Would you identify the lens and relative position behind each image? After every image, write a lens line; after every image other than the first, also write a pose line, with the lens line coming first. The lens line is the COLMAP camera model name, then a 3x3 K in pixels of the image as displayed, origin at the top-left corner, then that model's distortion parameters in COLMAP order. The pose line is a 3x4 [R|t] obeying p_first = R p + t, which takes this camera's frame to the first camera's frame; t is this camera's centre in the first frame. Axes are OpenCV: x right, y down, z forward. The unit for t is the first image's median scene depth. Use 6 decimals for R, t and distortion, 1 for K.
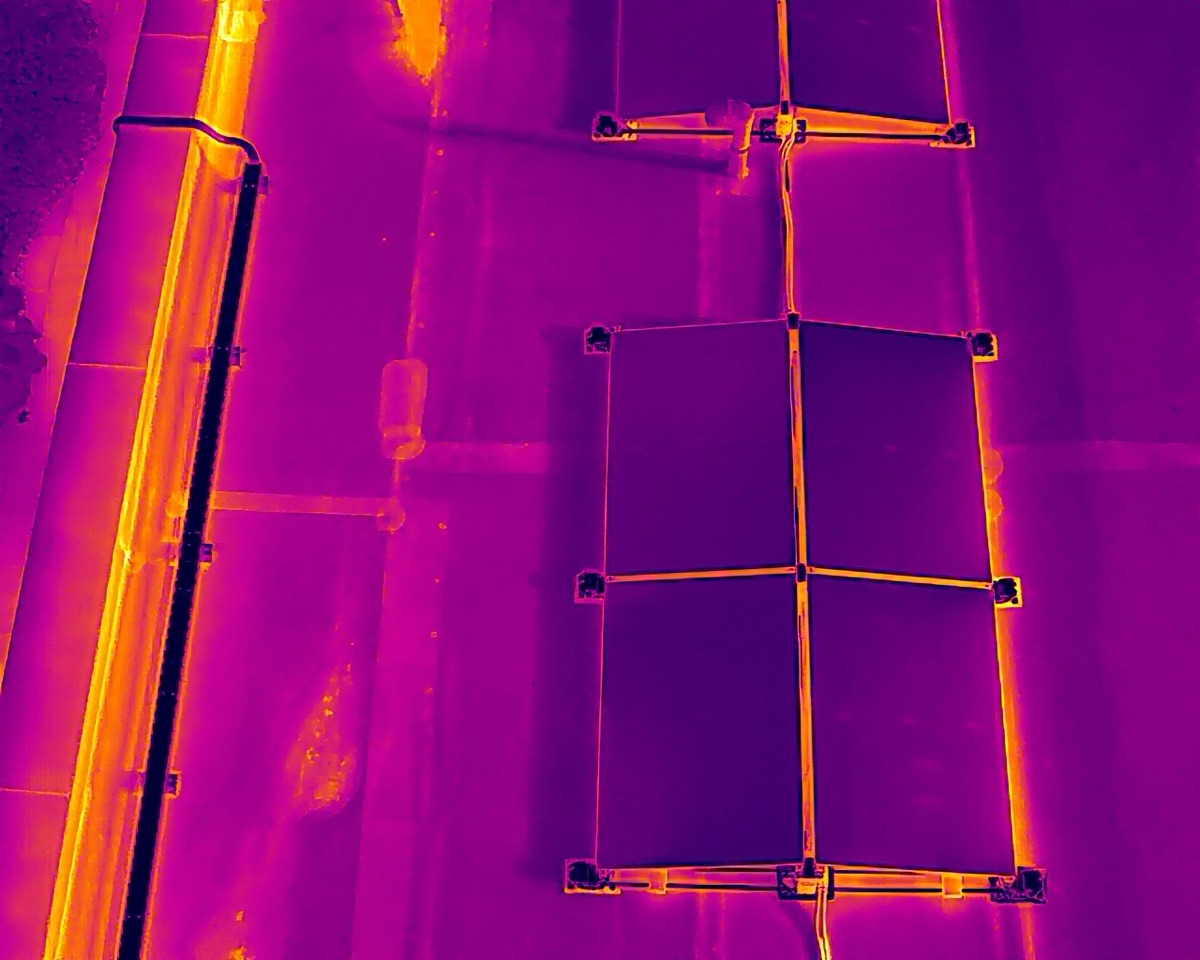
lens RADIAL K [[1920.0, 0, 619.5], [0, 1920.0, 453.9], [0, 0, 1]] dist [-0.092107, 0.000000]
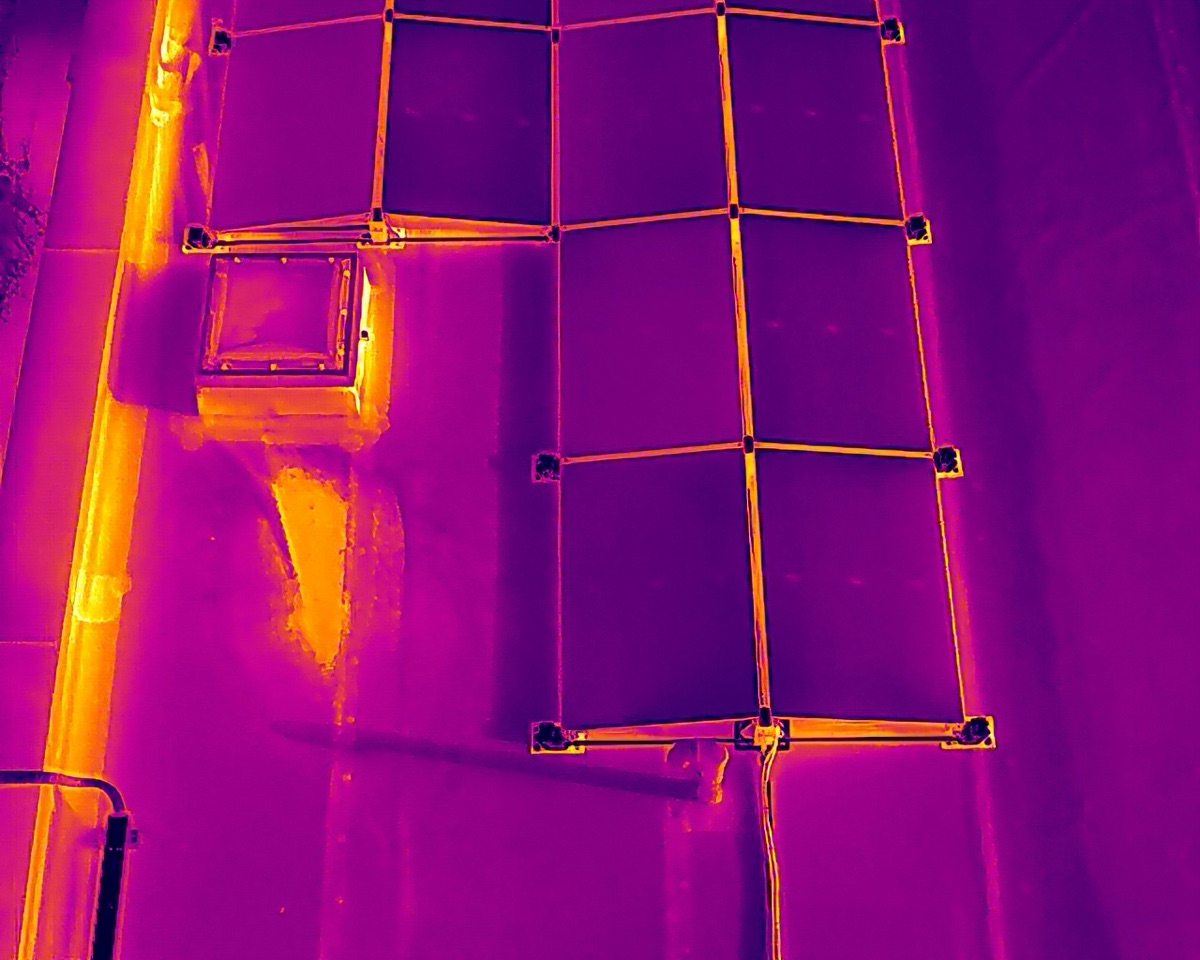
lens RADIAL K [[1920.0, 0, 590.6], [0, 1920.0, 533.1], [0, 0, 1]] dist [-0.092107, 0.000000]
pose [[0.999451, -0.032012, 0.008566, 0.007253], [0.031697, 0.998896, 0.034677, -0.287451], [-0.009667, -0.034387, 0.999362, 0.181007]]
